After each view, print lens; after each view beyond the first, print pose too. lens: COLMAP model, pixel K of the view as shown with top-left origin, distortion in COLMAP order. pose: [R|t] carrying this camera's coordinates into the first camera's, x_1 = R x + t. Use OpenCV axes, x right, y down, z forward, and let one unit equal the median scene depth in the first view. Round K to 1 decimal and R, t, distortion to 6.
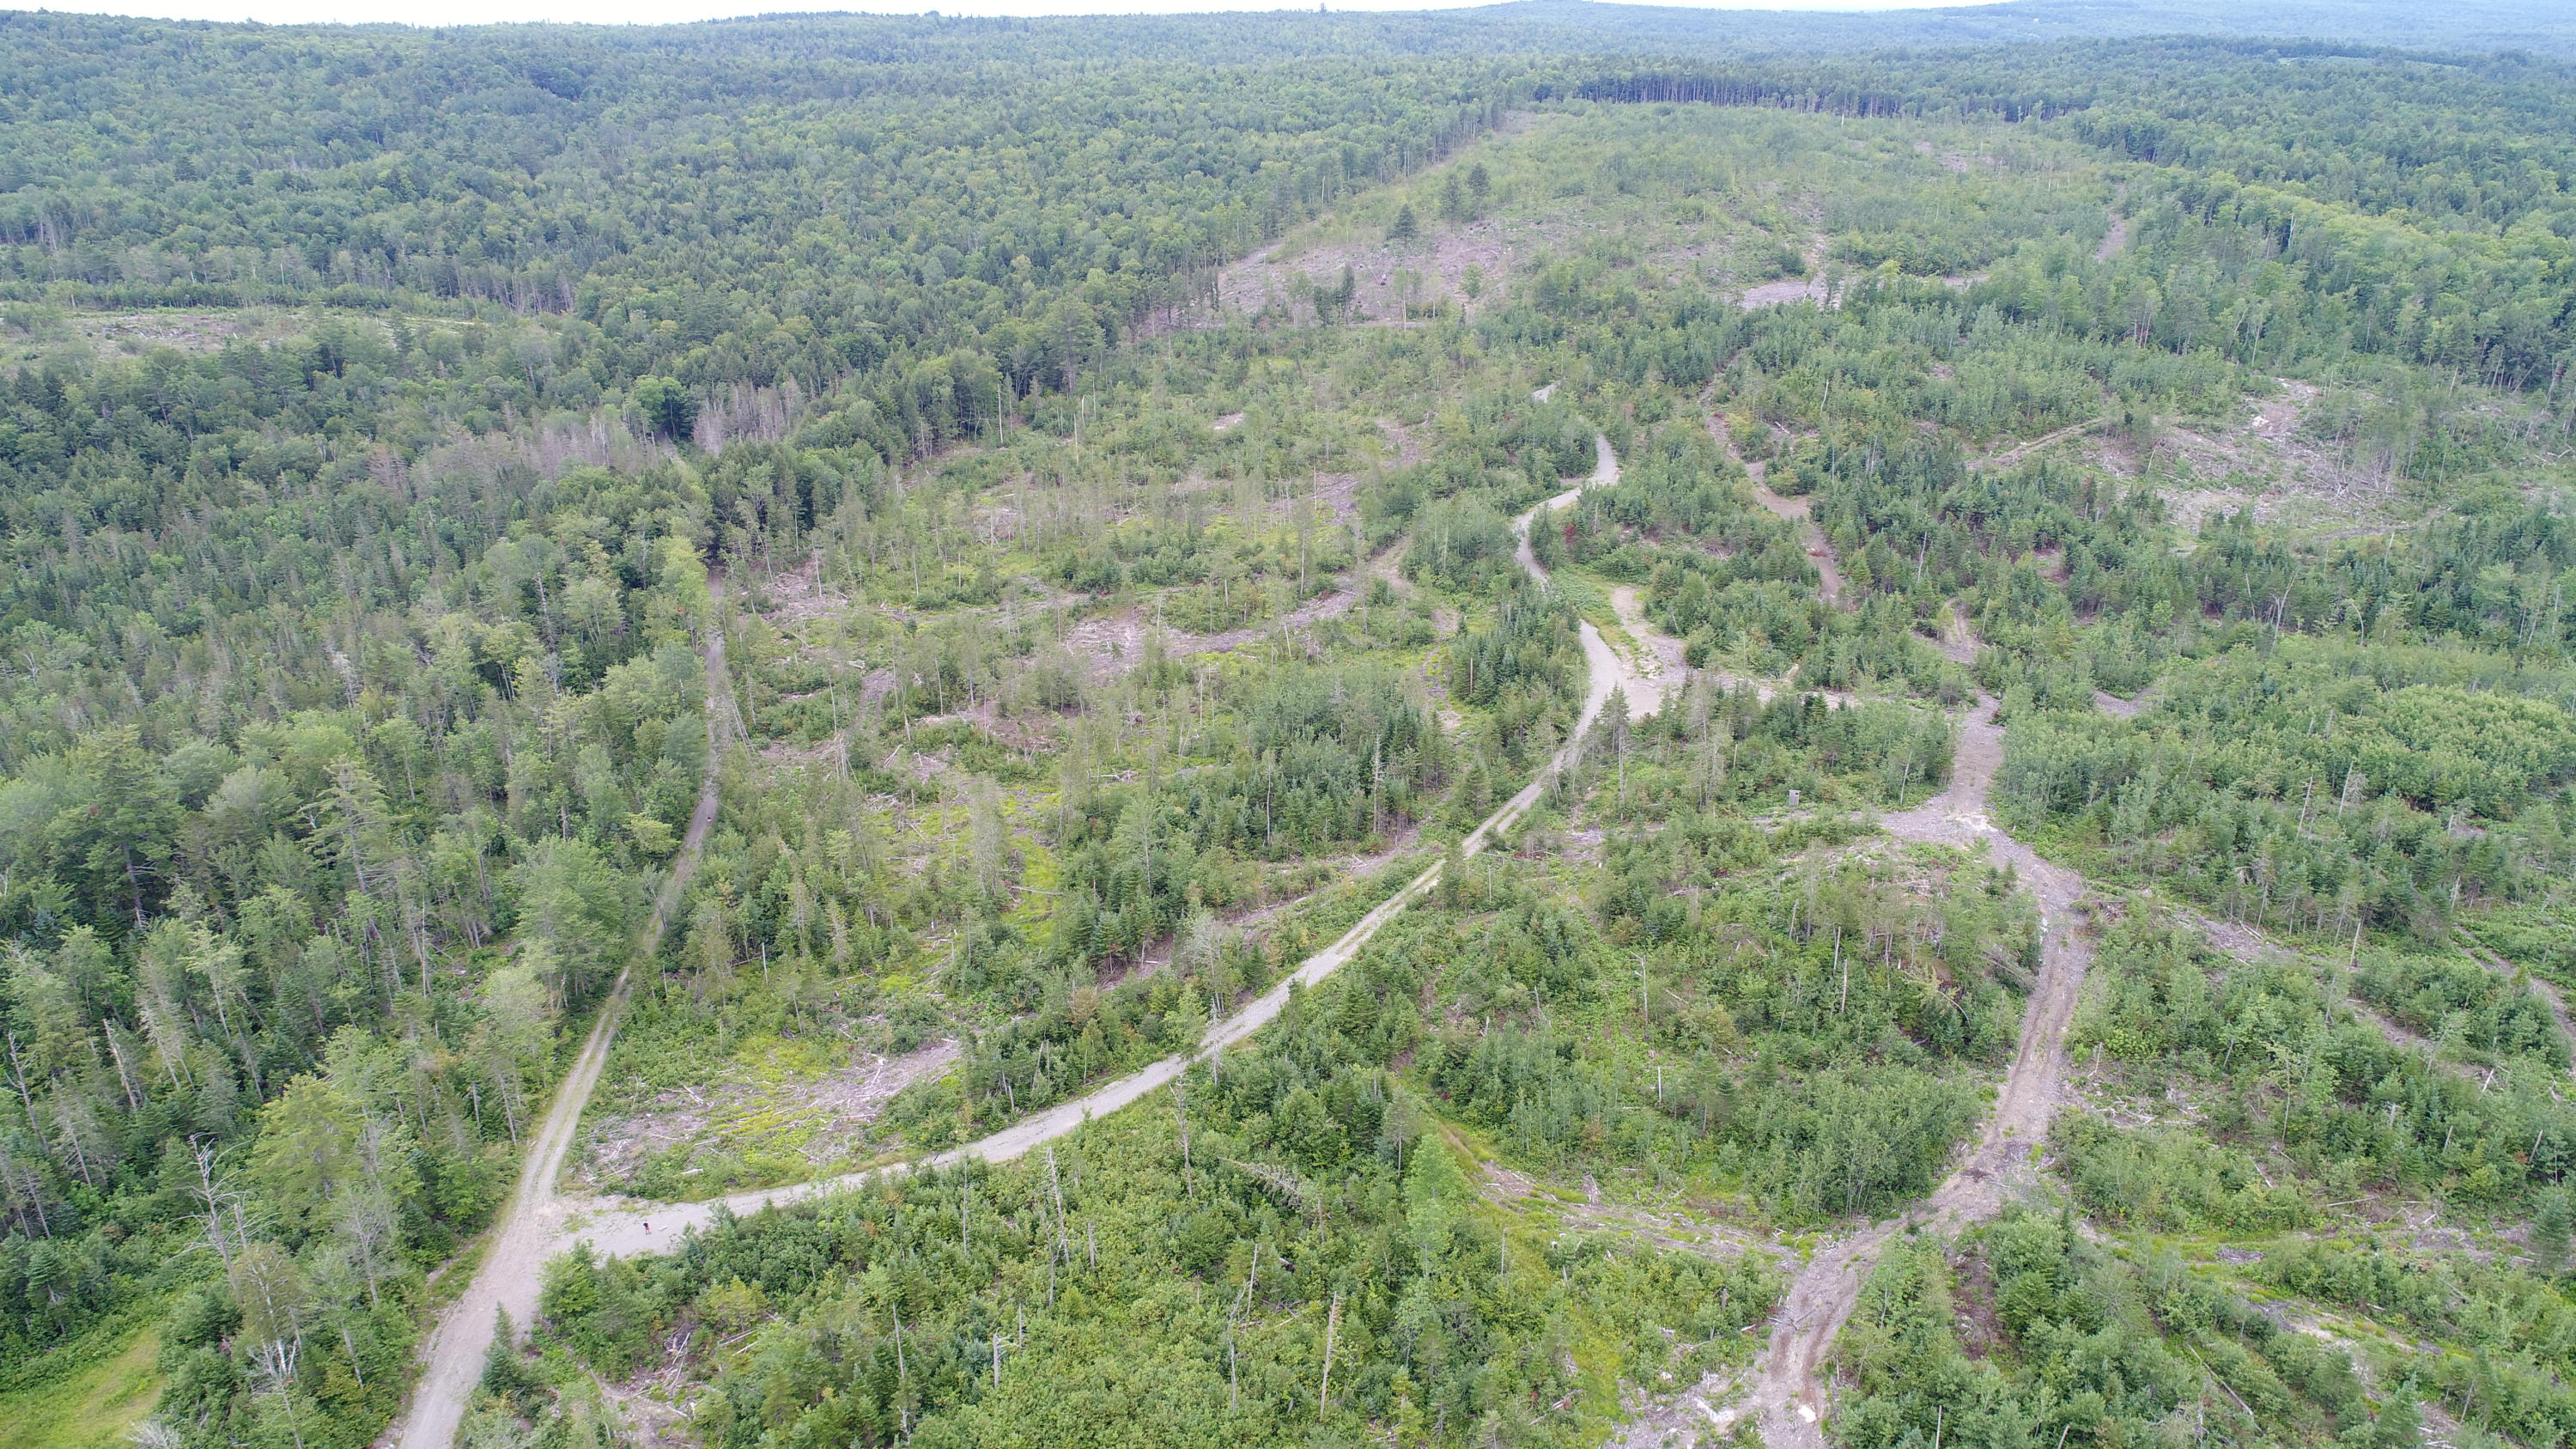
lens RADIAL K [[1713.5, 0, 1284.4], [0, 1713.5, 733.0], [0, 0, 1]] dist [-0.007190, 0.002435]
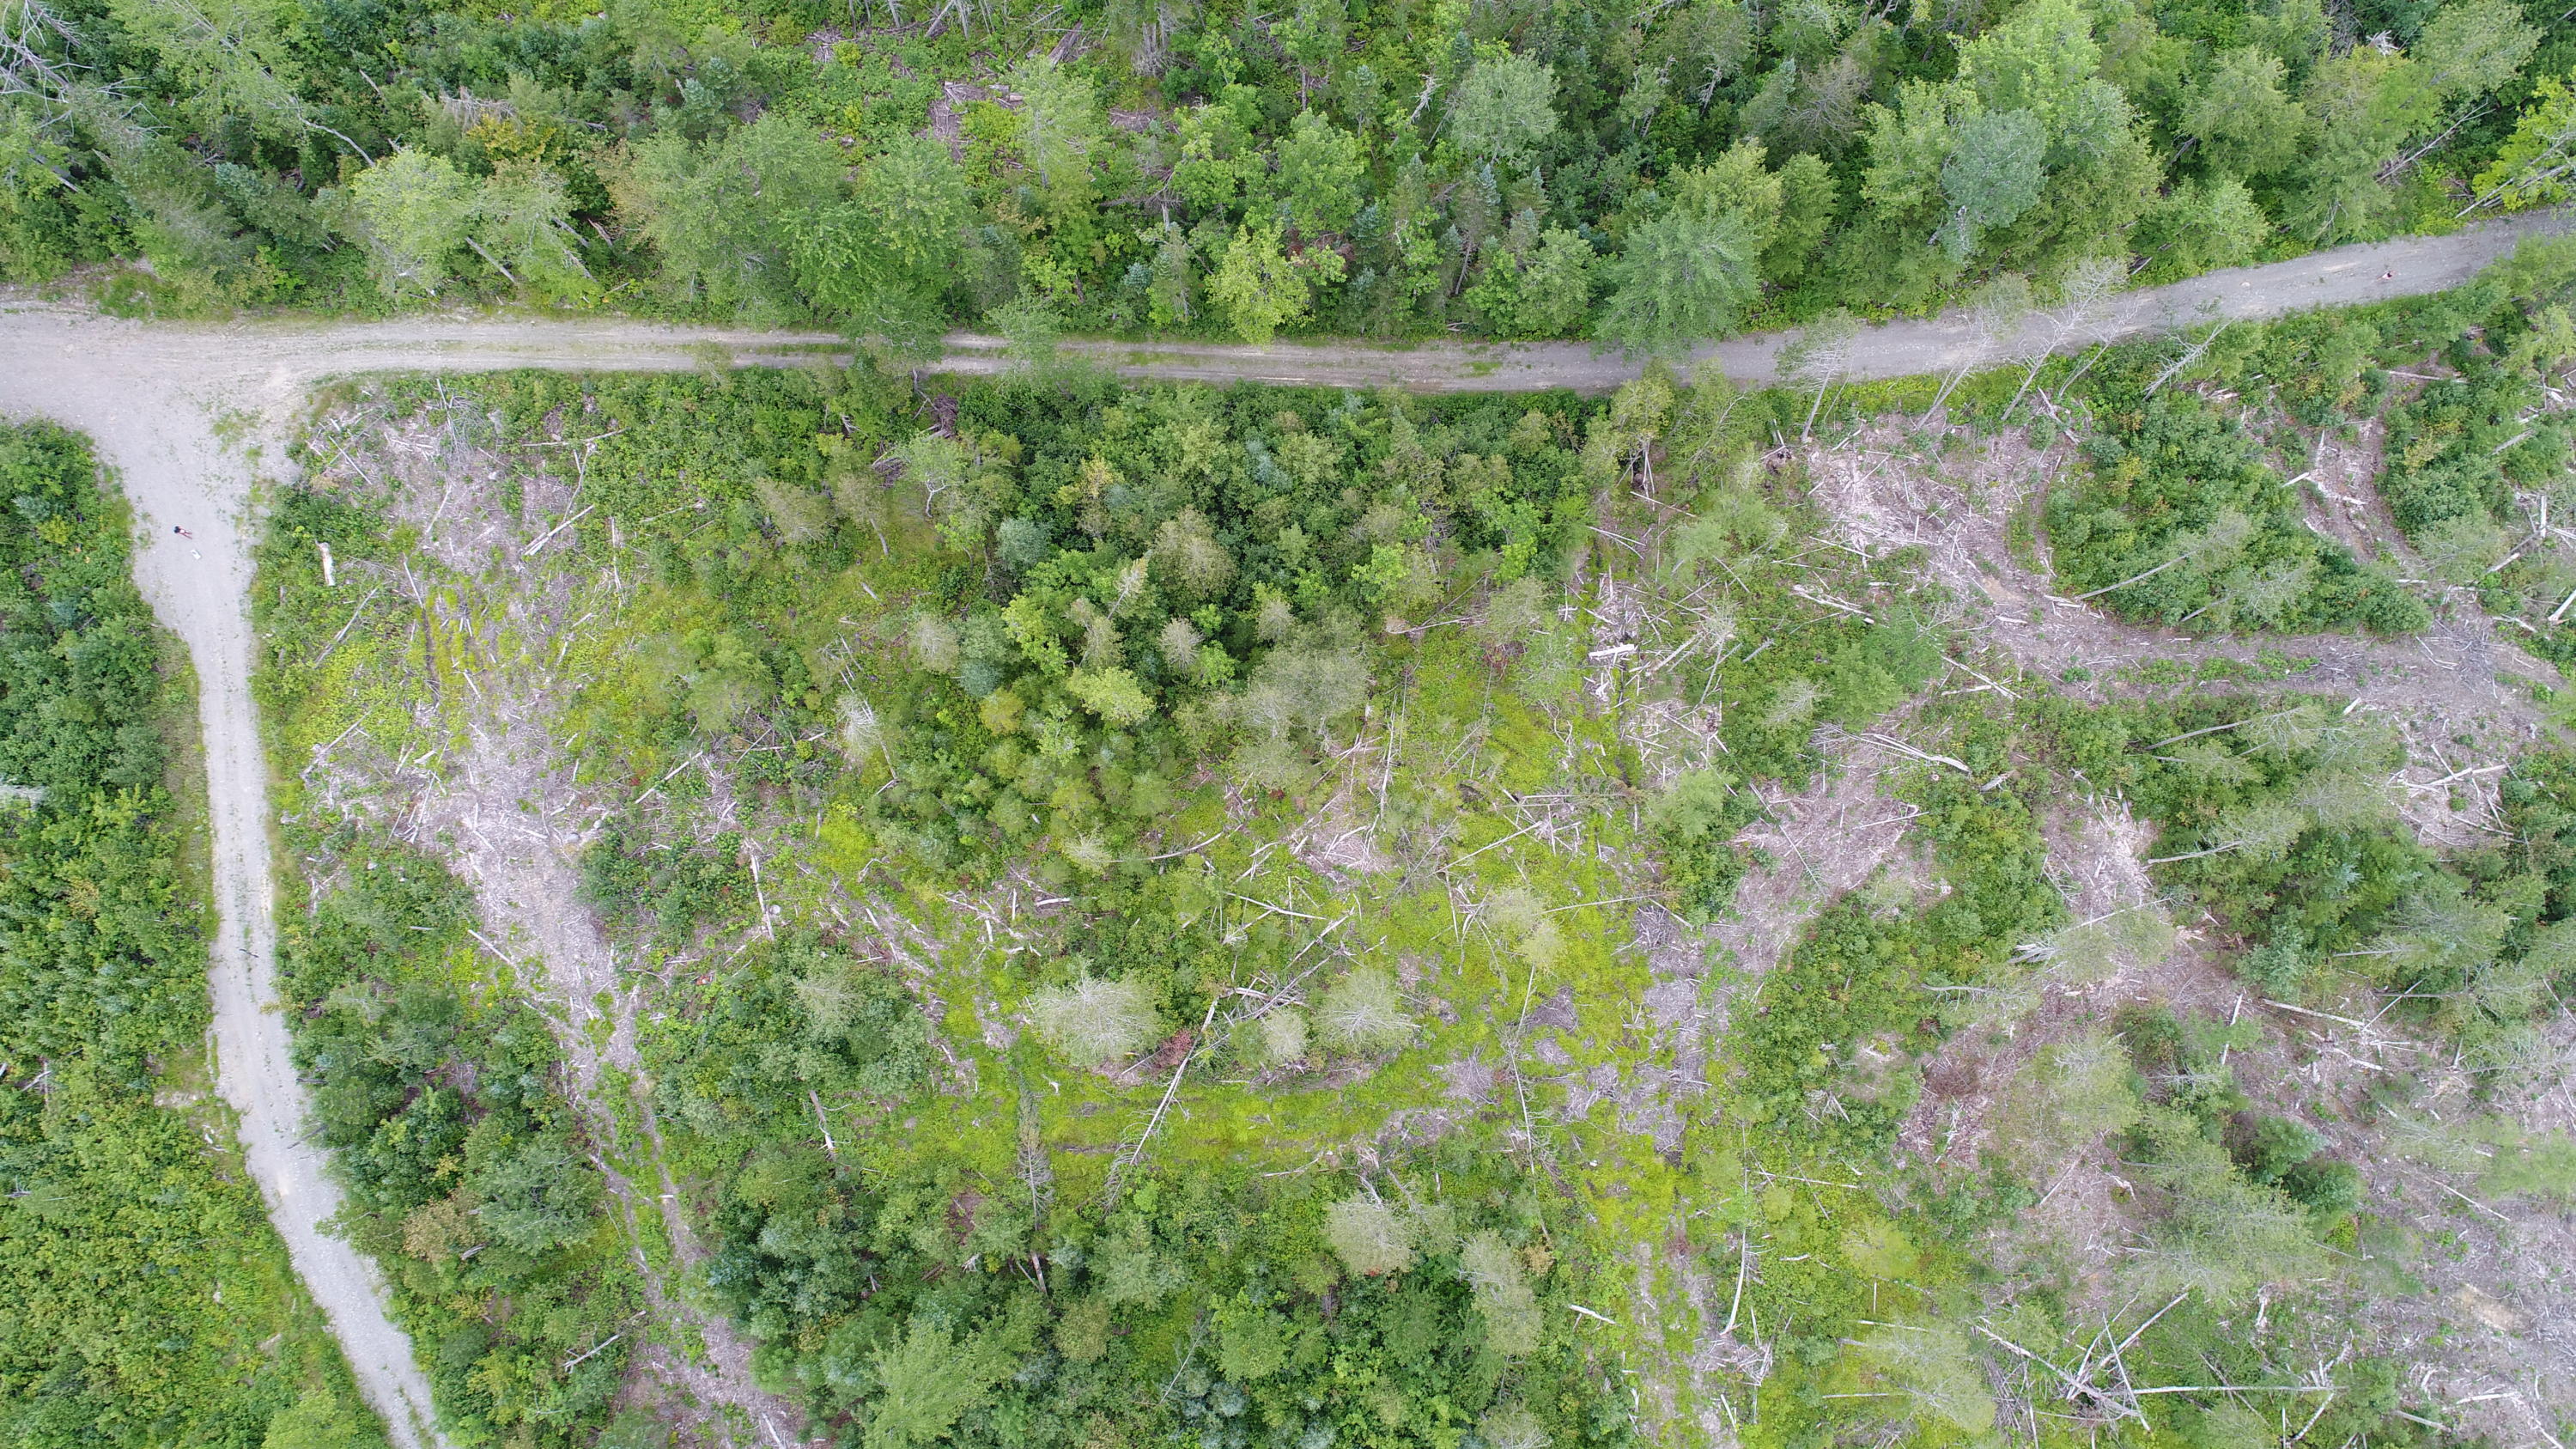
lens RADIAL K [[1713.5, 0, 1284.4], [0, 1713.5, 733.0], [0, 0, 1]] dist [-0.007190, 0.002435]
pose [[-0.129716, 0.977917, -0.163869, -0.221404], [-0.381513, 0.103319, 0.918571, -0.443918], [0.915217, 0.181672, 0.359686, 1.071868]]
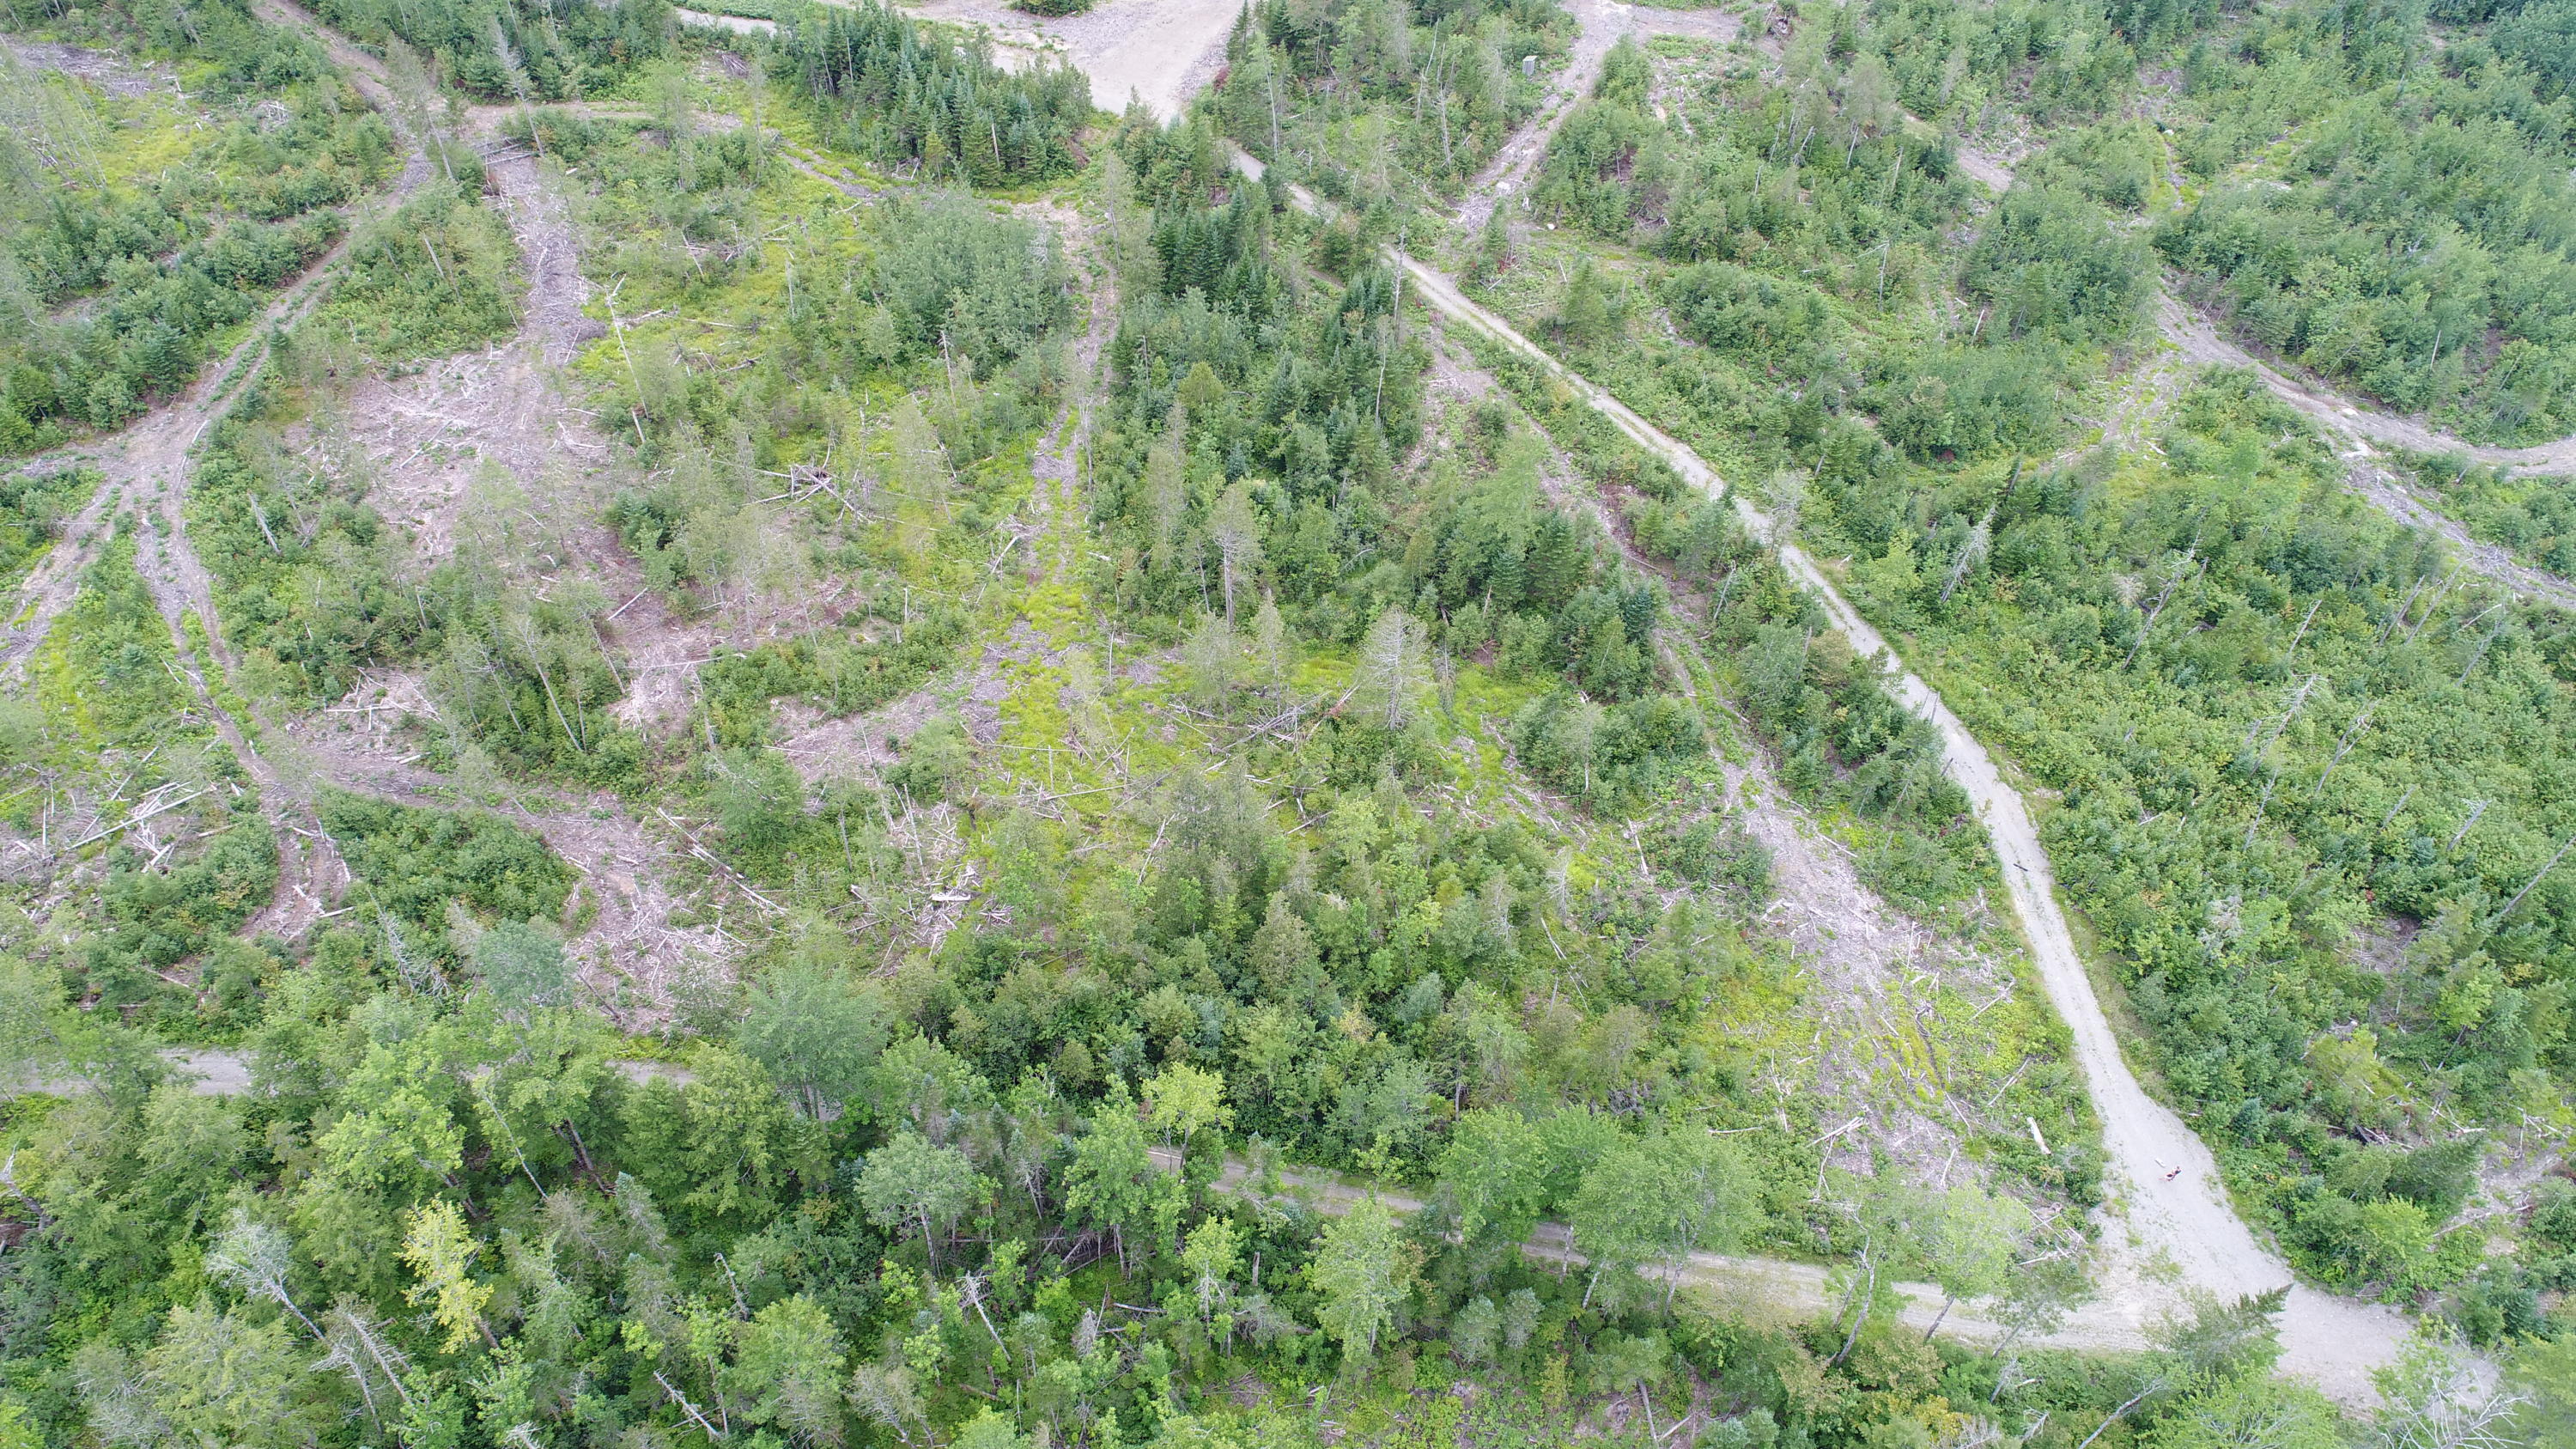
lens RADIAL K [[1715.2, 0, 1288.0], [0, 1715.2, 724.5], [0, 0, 1]] dist [-0.004501, -0.003207]
pose [[0.274687, -0.685139, 0.674634, -0.775995], [0.319655, 0.726785, 0.607950, -0.393043], [-0.906845, 0.048654, 0.418646, 0.943454]]
